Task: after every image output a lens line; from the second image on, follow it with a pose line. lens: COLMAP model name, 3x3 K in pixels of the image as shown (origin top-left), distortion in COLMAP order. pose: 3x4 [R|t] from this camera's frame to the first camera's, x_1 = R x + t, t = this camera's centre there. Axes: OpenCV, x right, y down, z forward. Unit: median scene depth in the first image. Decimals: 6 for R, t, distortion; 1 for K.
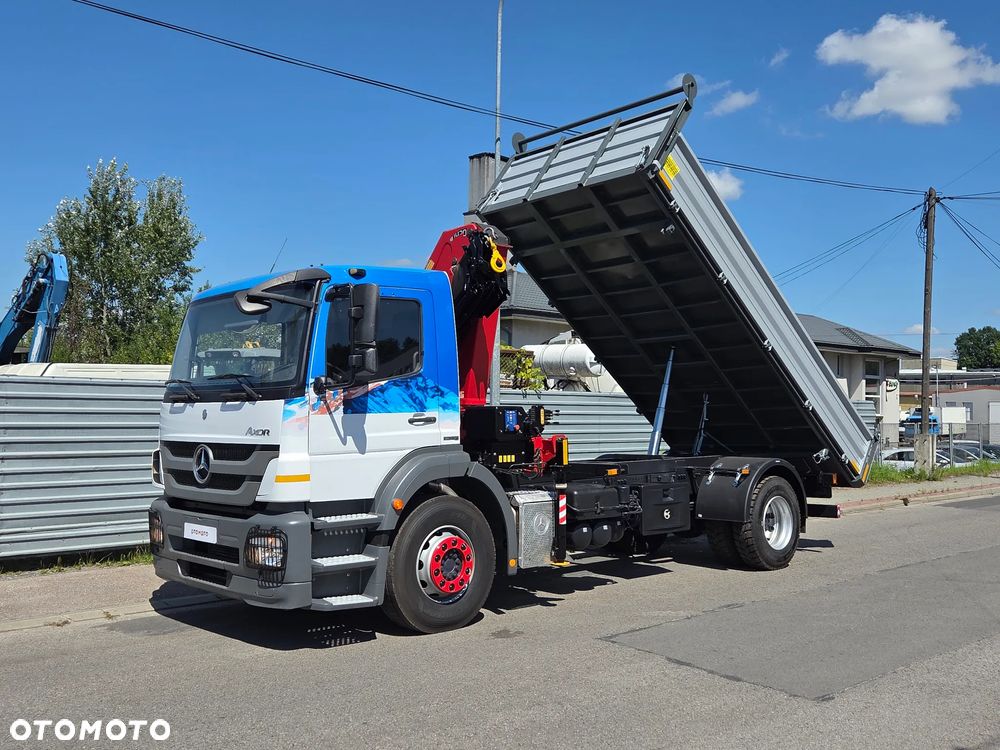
lens RADIAL K [[950.0, 0, 498.4], [0, 950.0, 382.8], [0, 0, 1]] dist [0.063309, 0.000000]
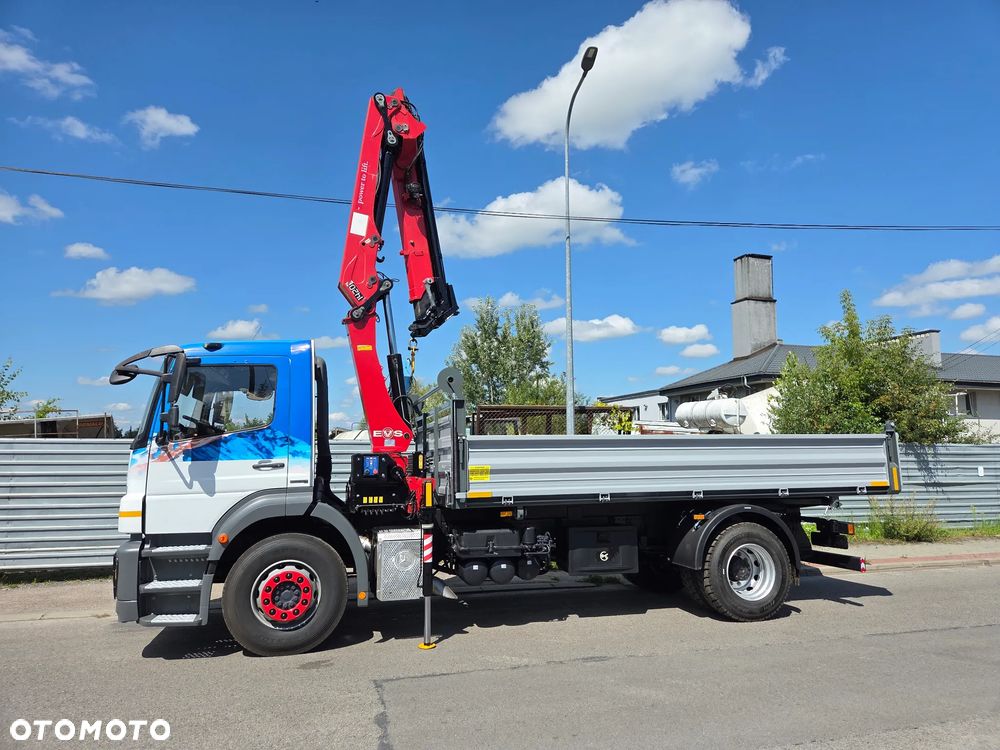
lens RADIAL K [[671.9, 0, 509.2], [0, 671.9, 374.5], [0, 0, 1]] dist [0.067064, -0.056698]
pose [[0.891354, -0.063846, -0.448789, 0.566240], [0.020228, 0.994648, -0.101327, 0.017487], [0.452856, 0.081240, 0.887875, 0.374677]]
